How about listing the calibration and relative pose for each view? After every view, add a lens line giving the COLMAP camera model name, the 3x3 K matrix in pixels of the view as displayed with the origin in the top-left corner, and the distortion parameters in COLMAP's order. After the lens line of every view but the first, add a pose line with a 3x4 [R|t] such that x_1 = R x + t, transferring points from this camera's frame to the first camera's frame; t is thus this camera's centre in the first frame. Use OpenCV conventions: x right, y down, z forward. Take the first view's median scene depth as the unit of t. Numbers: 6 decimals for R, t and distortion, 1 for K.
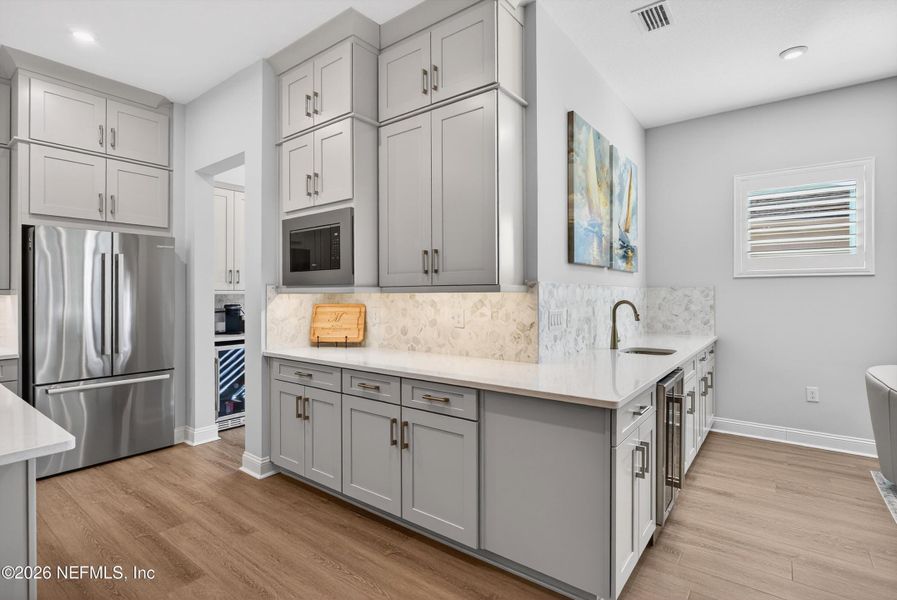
lens RADIAL K [[432.7, 0, 466.1], [0, 432.7, 299.6], [0, 0, 1]] dist [-0.020253, -0.000592]
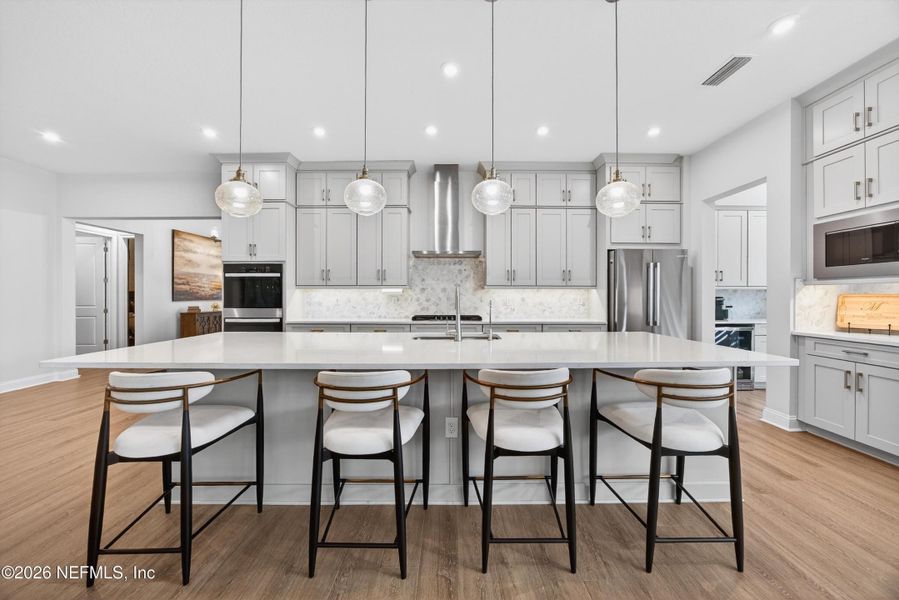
lens RADIAL K [[353.3, 0, 453.7], [0, 353.3, 297.9], [0, 0, 1]] dist [-0.035168, 0.014763]
pose [[0.595606, 0.007632, -0.803240, -0.245640], [-0.014284, 0.999897, -0.001091, 0.038112], [0.803150, 0.012123, 0.595654, -0.398558]]
